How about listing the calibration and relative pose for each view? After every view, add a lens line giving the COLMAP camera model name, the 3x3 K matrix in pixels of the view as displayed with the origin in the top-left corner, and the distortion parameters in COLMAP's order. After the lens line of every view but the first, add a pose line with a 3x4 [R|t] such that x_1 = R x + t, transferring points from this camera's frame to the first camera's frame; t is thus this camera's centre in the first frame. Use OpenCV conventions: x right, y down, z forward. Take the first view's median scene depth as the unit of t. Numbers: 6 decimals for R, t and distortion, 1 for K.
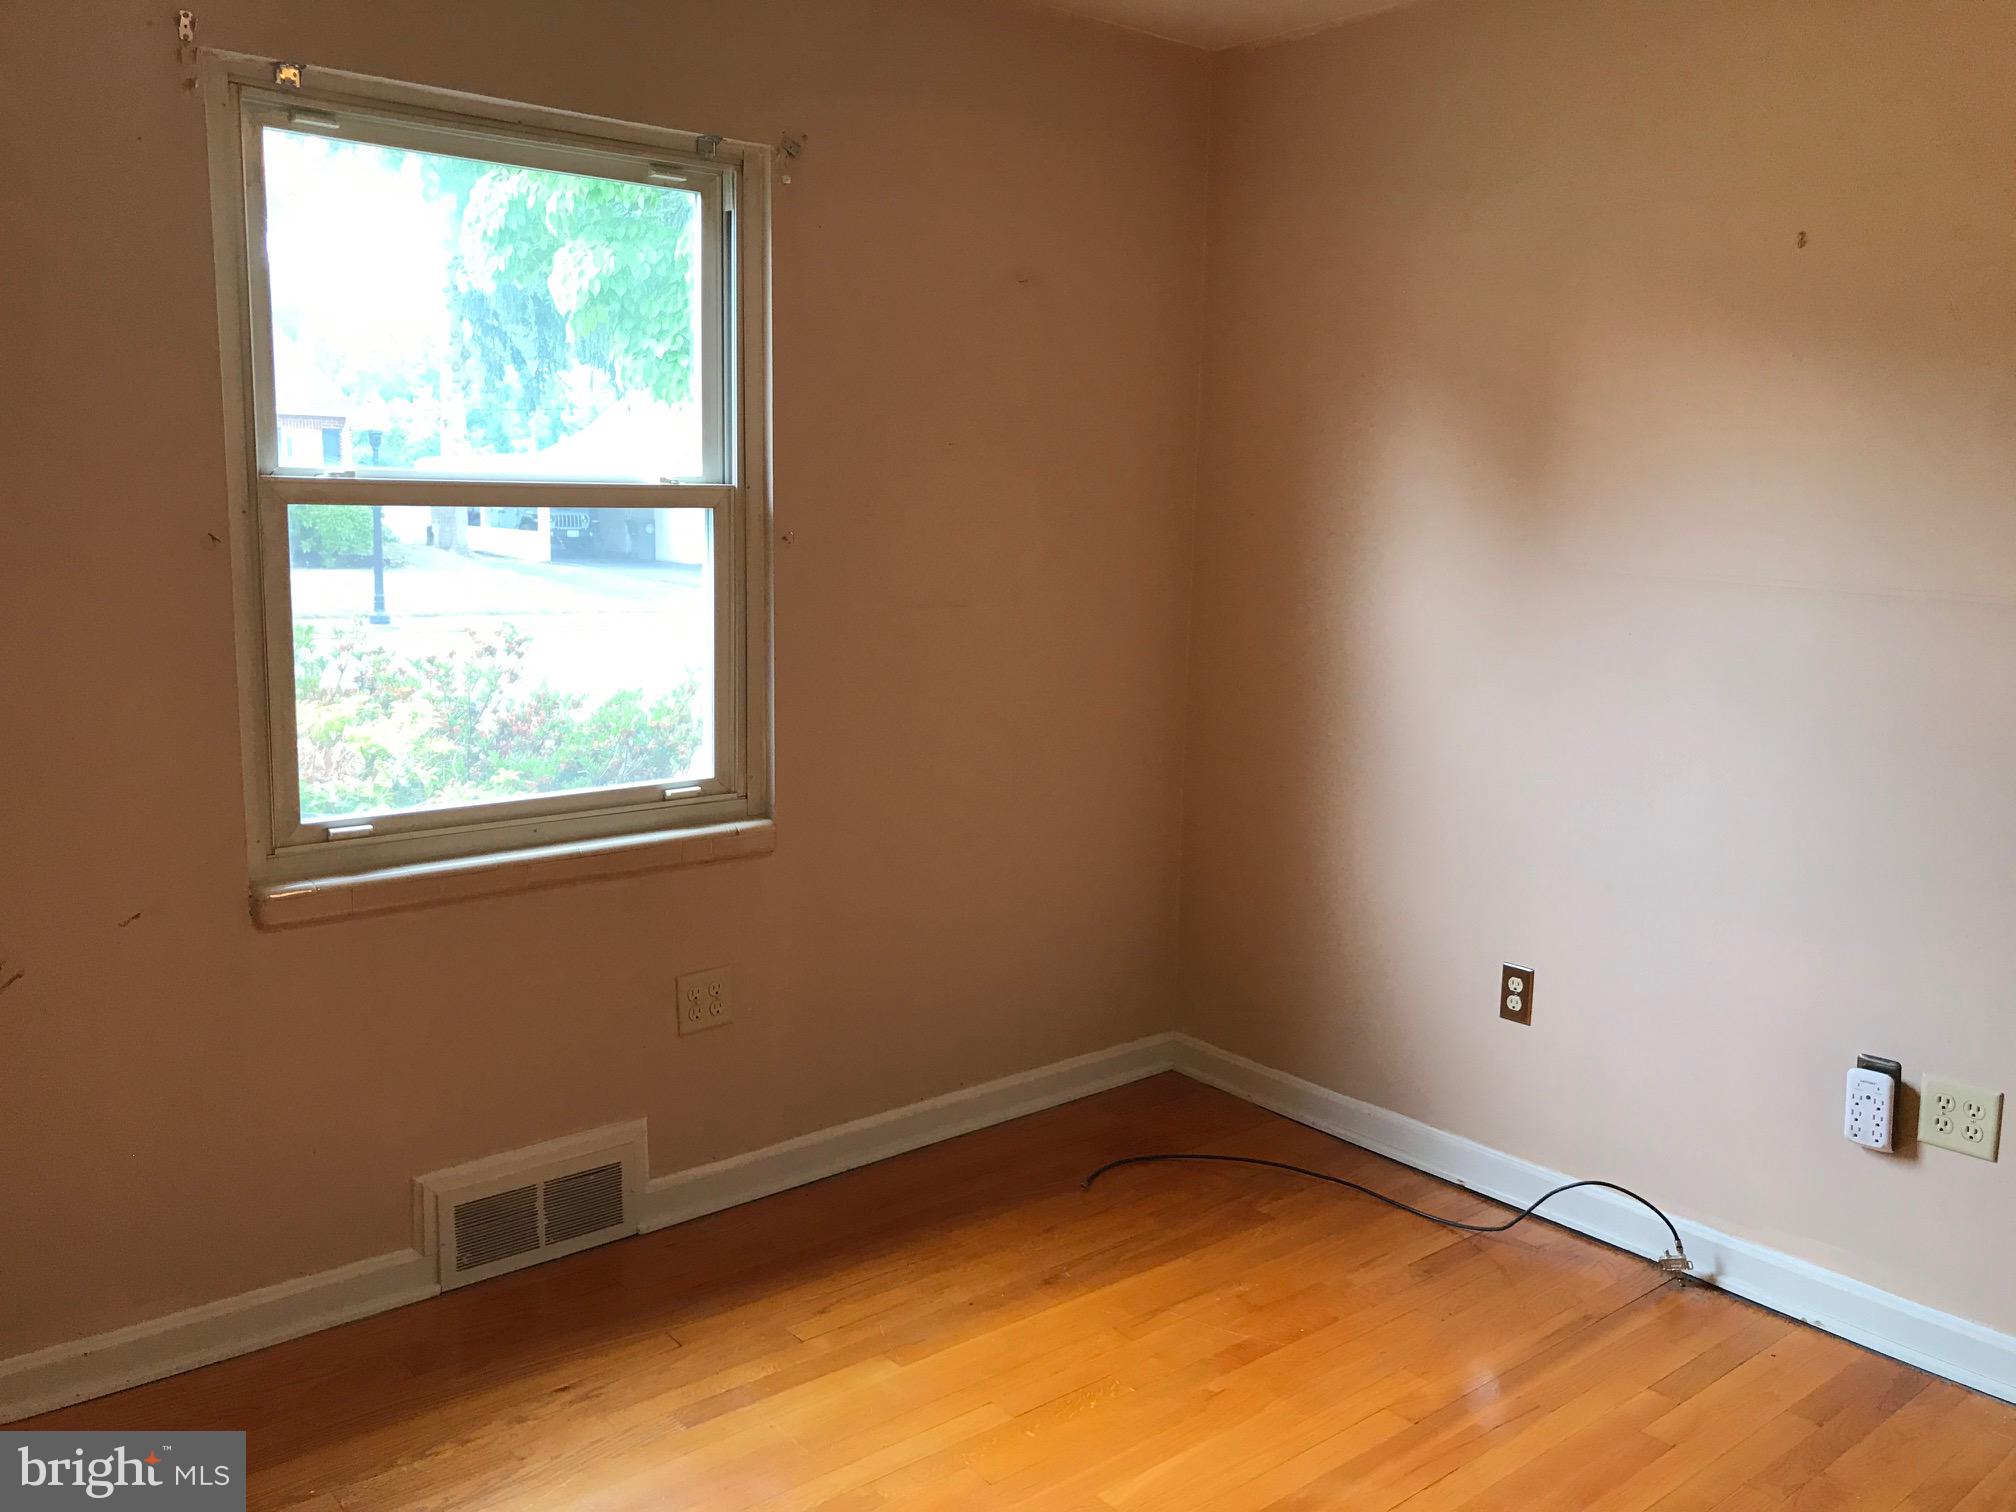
lens RADIAL K [[1616.7, 0, 1008.0], [0, 1616.7, 756.0], [0, 0, 1]] dist [0.003545, 0.003365]
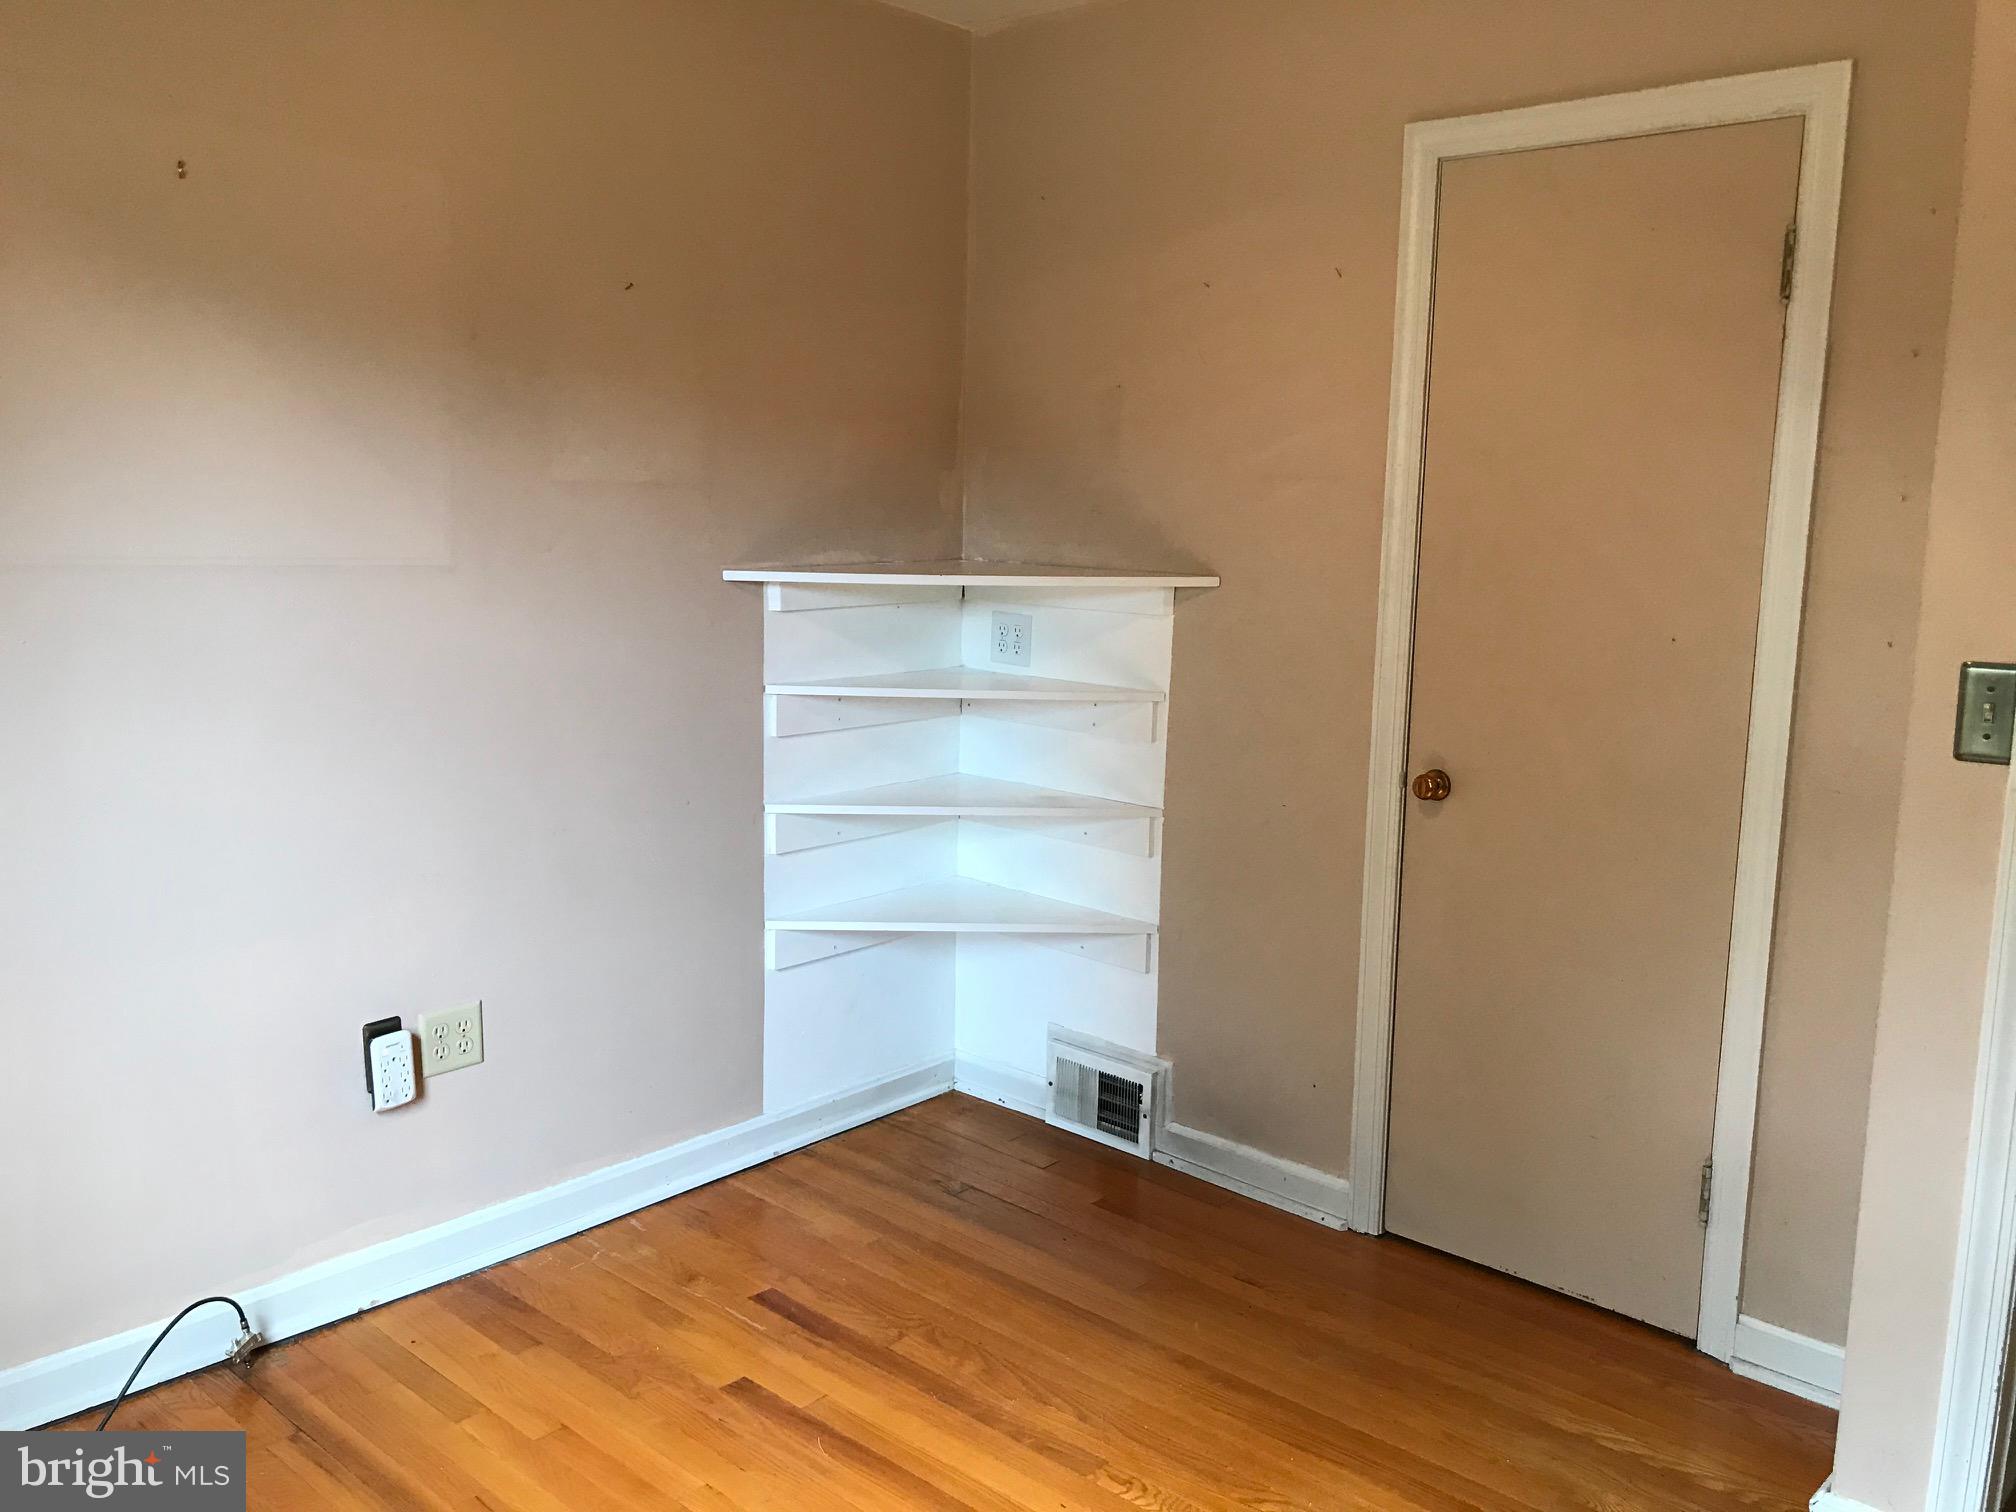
lens RADIAL K [[1630.3, 0, 1008.0], [0, 1630.3, 756.0], [0, 0, 1]] dist [0.003544, -0.171701]
pose [[-0.158405, -0.175236, 0.971700, -0.473689], [0.133842, 0.971231, 0.196970, -0.118892], [-0.978261, 0.161256, -0.130394, 0.727902]]
